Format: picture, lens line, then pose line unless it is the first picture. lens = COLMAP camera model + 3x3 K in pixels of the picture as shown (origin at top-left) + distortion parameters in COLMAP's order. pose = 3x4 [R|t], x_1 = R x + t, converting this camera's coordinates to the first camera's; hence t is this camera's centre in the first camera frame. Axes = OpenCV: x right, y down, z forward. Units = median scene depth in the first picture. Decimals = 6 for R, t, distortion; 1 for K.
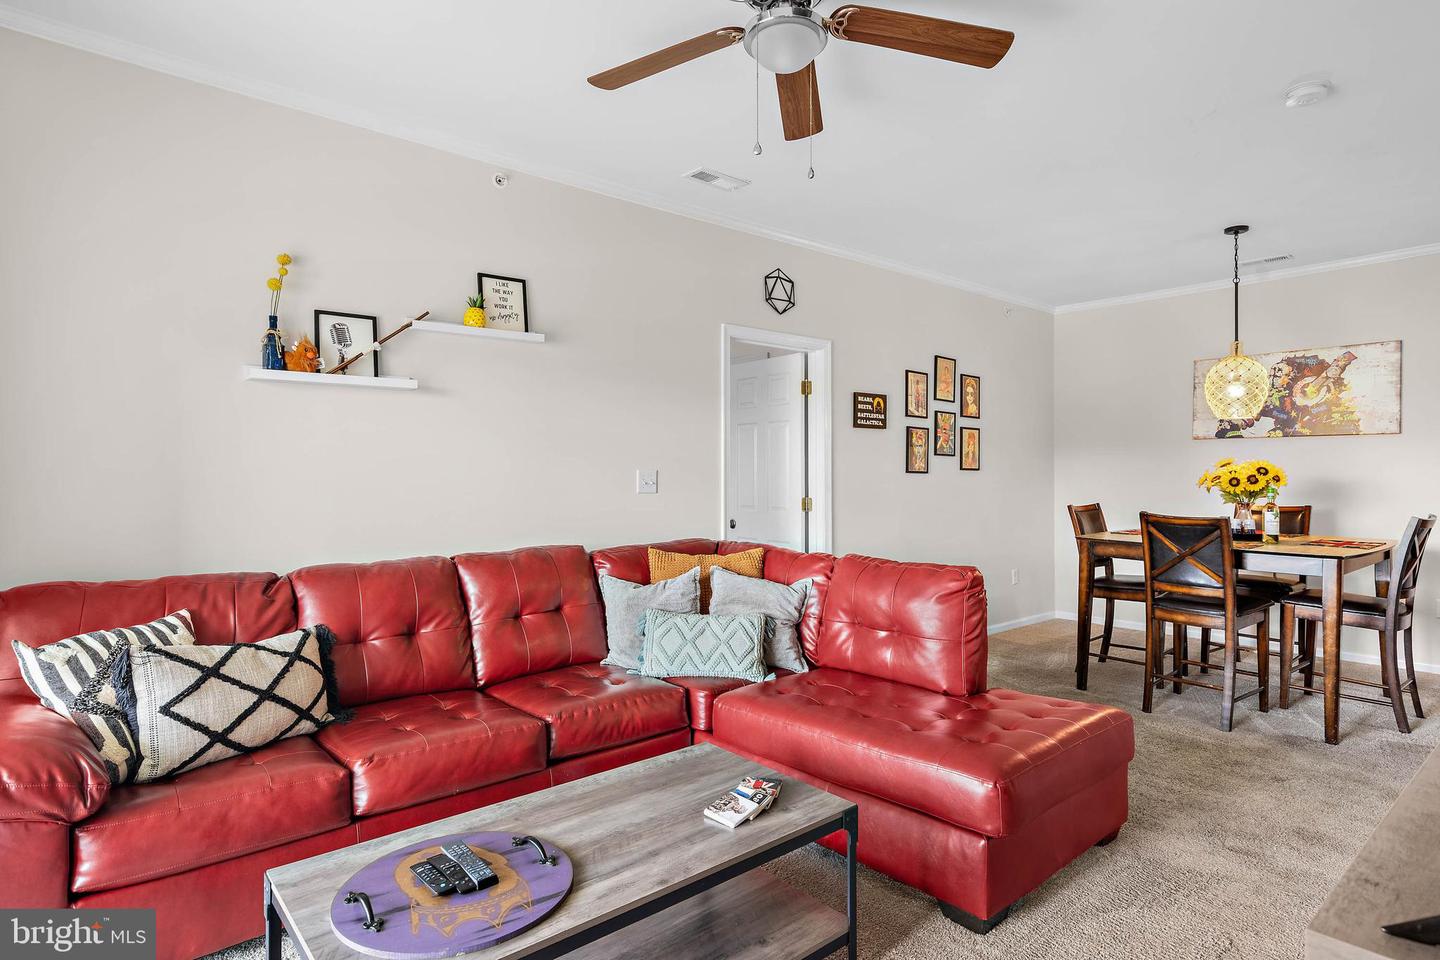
lens RADIAL K [[782.2, 0, 730.5], [0, 782.2, 482.3], [0, 0, 1]] dist [0.006208, 0.002340]
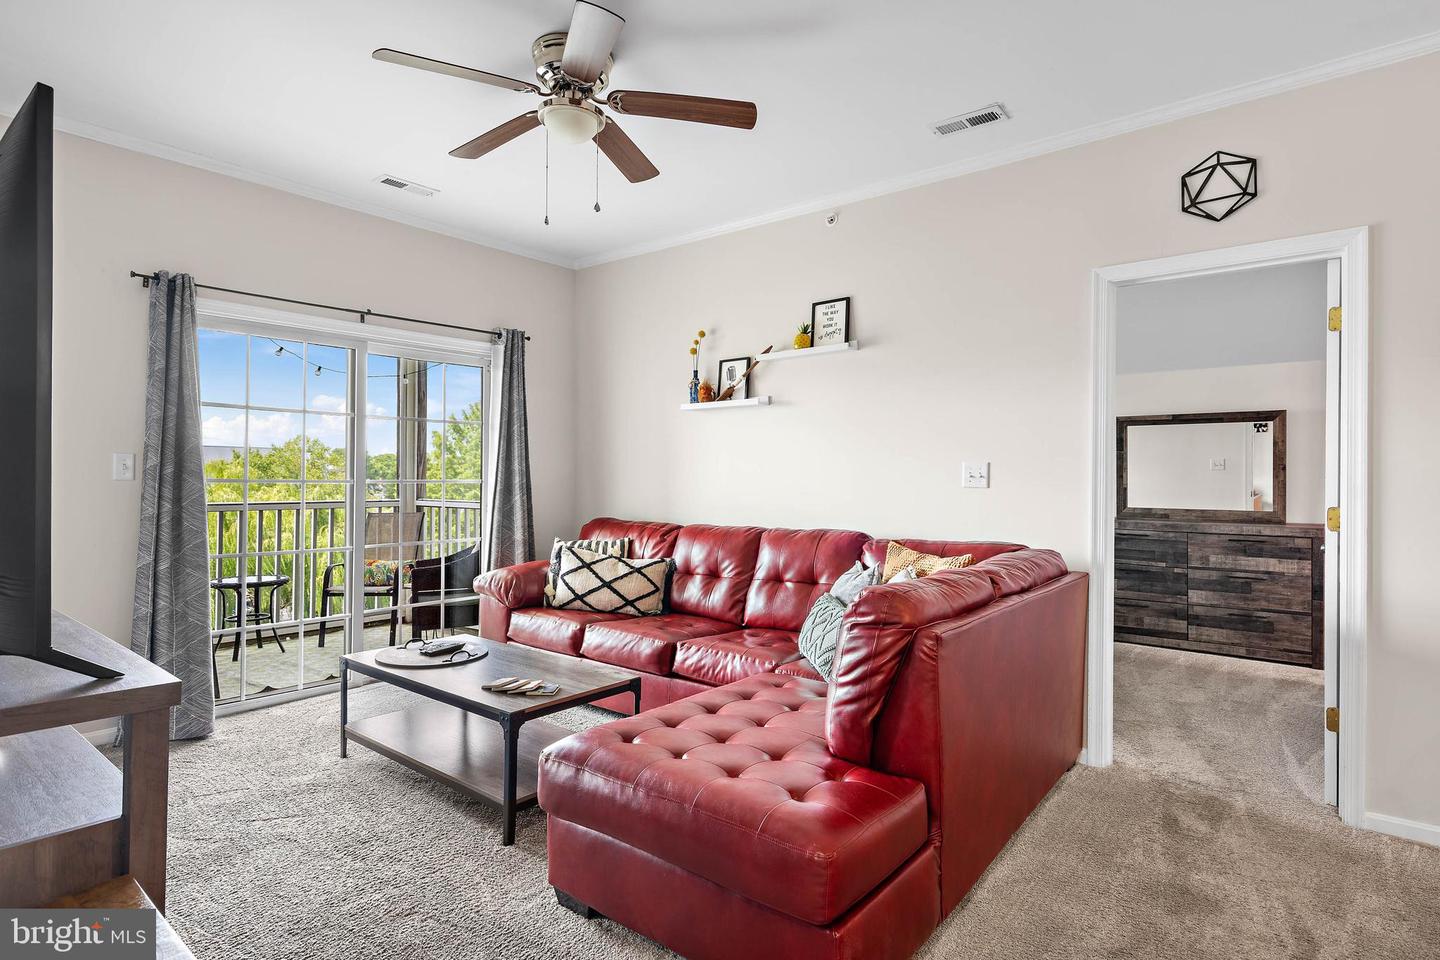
lens RADIAL K [[782.2, 0, 715.1], [0, 782.2, 474.9], [0, 0, 1]] dist [0.006208, 0.002340]
pose [[0.153547, -0.003148, -0.988136, 0.633636], [-0.023570, 0.999699, -0.006848, 0.010484], [0.987860, 0.024342, 0.153427, 0.483770]]
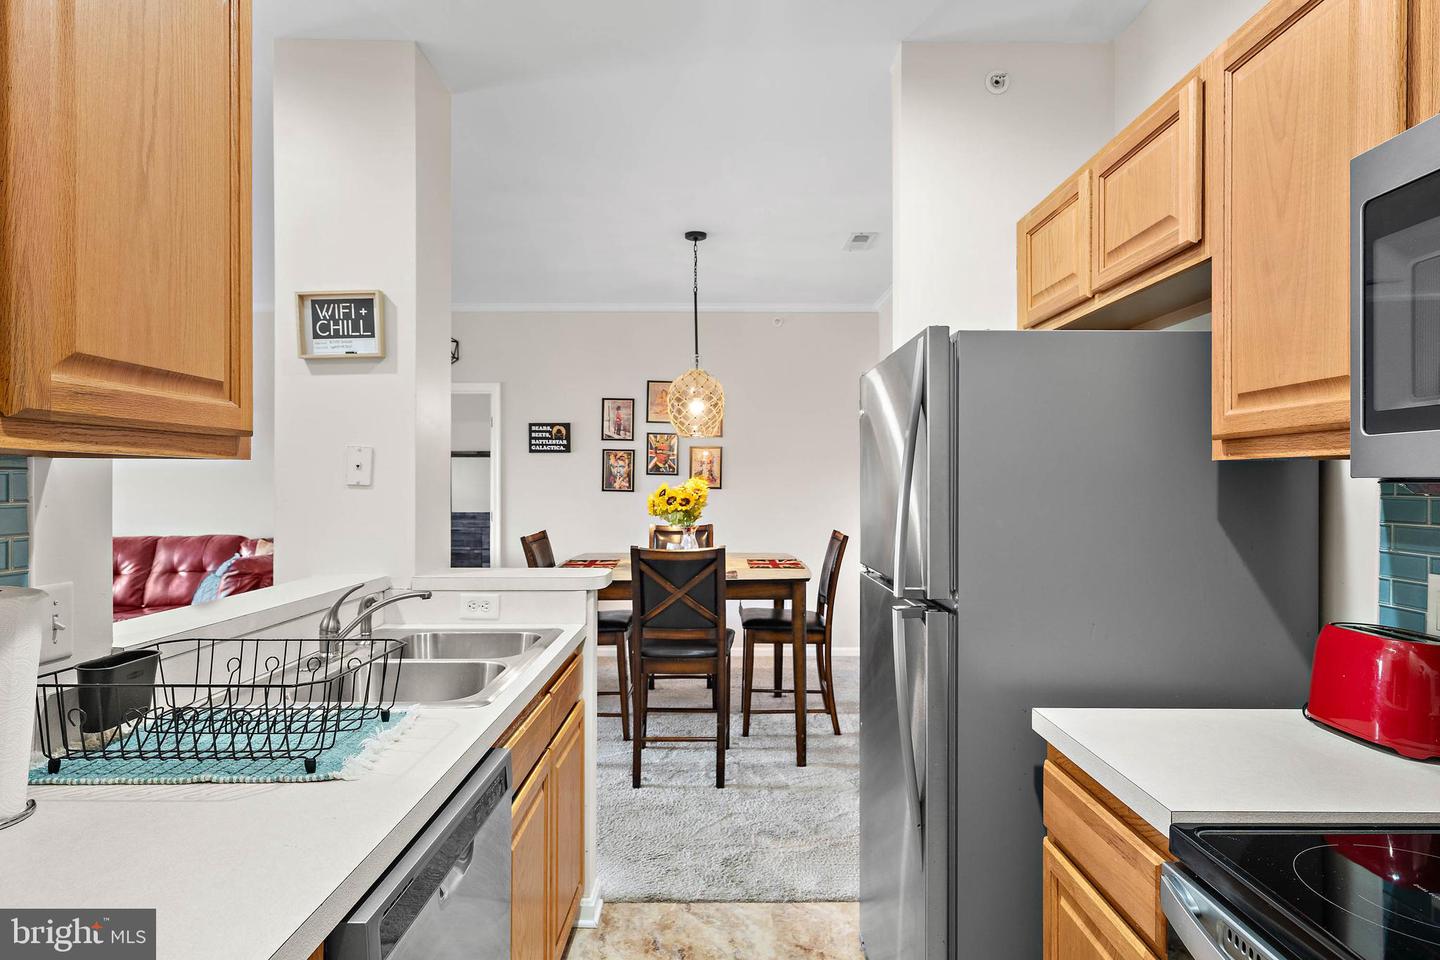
lens RADIAL K [[782.2, 0, 721.2], [0, 782.2, 483.2], [0, 0, 1]] dist [0.006208, 0.002340]
pose [[0.762203, -0.002071, -0.647335, 1.236577], [-0.008487, 0.999877, -0.013191, -0.011641], [0.647283, 0.015548, 0.762092, 0.305995]]
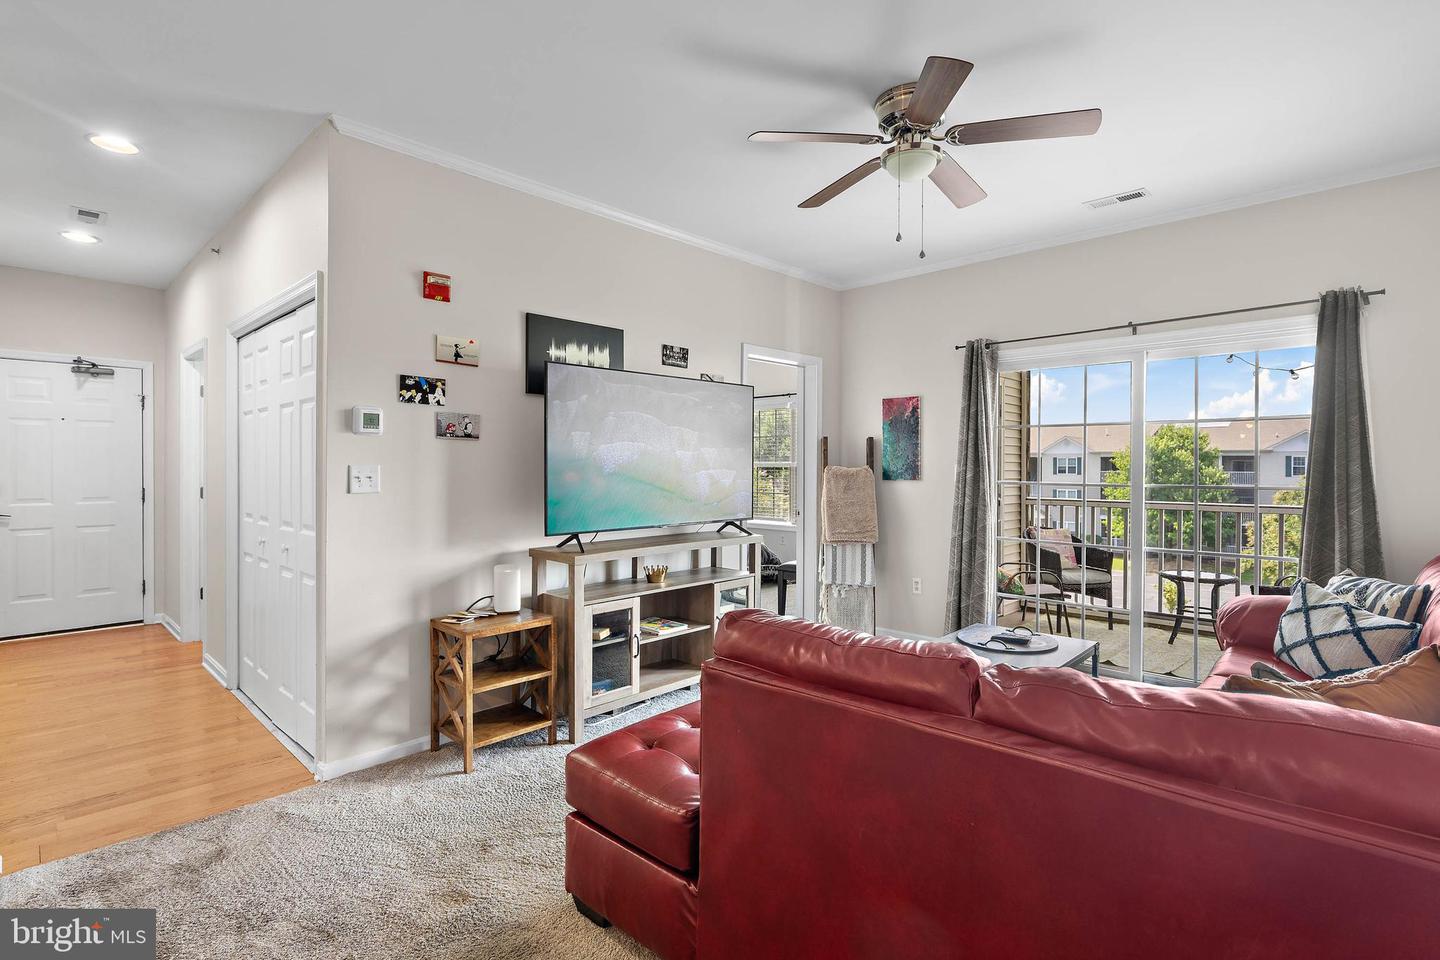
lens RADIAL K [[686.2, 0, 716.8], [0, 686.2, 467.1], [0, 0, 1]] dist [-0.000255, -0.000078]
pose [[-0.996925, -0.001806, -0.078341, 0.232985], [-0.002872, 0.999905, 0.013504, -0.011523], [0.078309, 0.013687, -0.996835, 1.022282]]
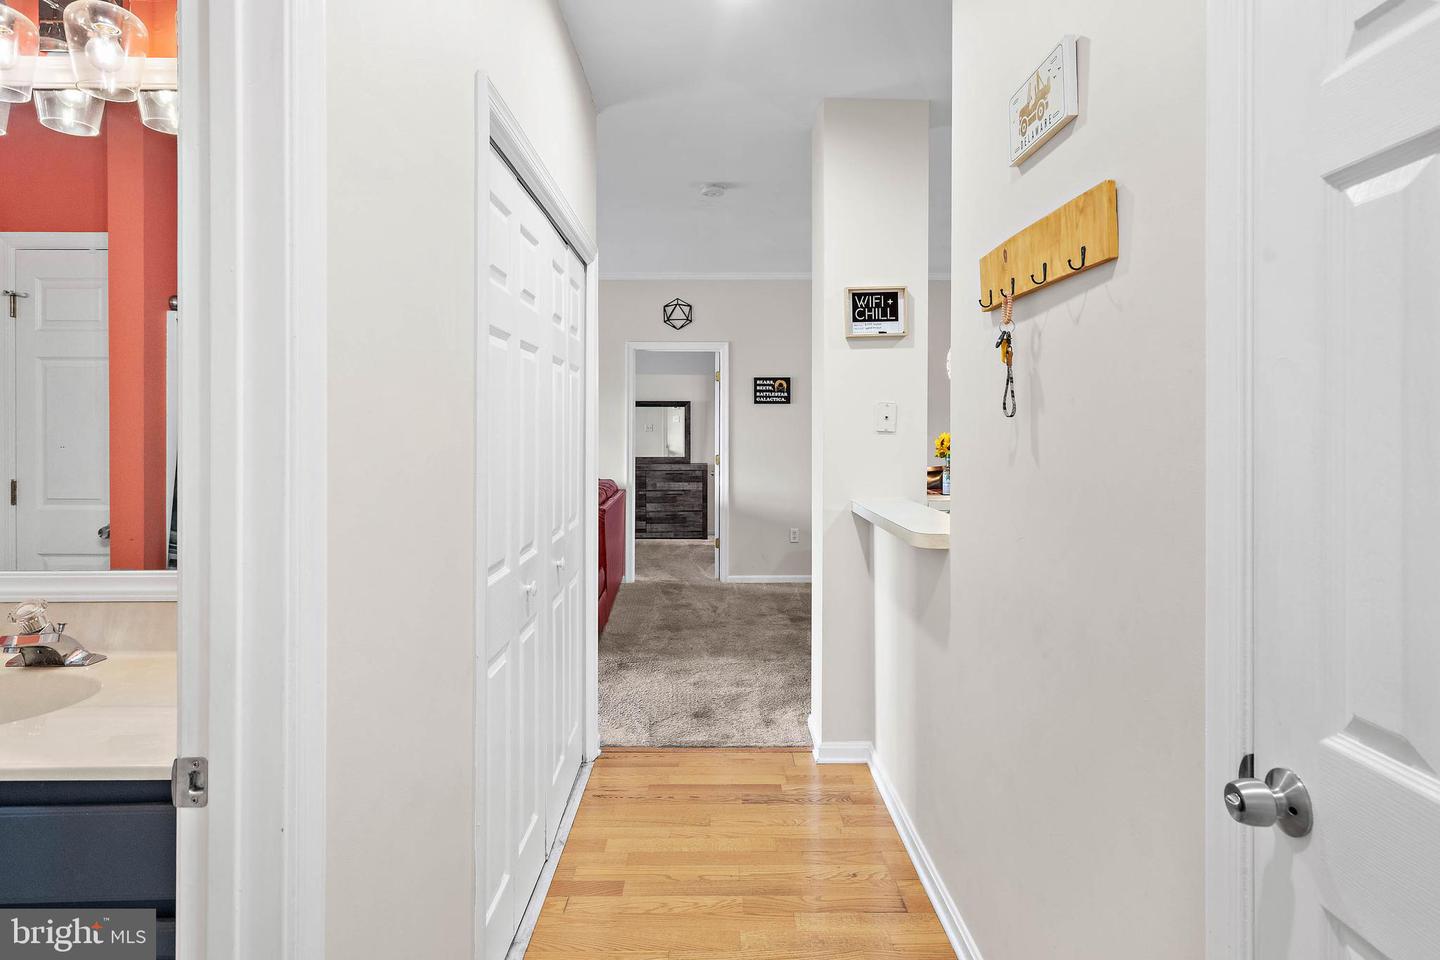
lens RADIAL K [[782.2, 0, 733.0], [0, 782.2, 431.9], [0, 0, 1]] dist [0.006208, 0.002340]
pose [[0.763967, -0.000457, -0.645255, 1.070755], [-0.010249, 0.999865, -0.012844, -0.005023], [0.645173, 0.016426, 0.763860, -0.048991]]
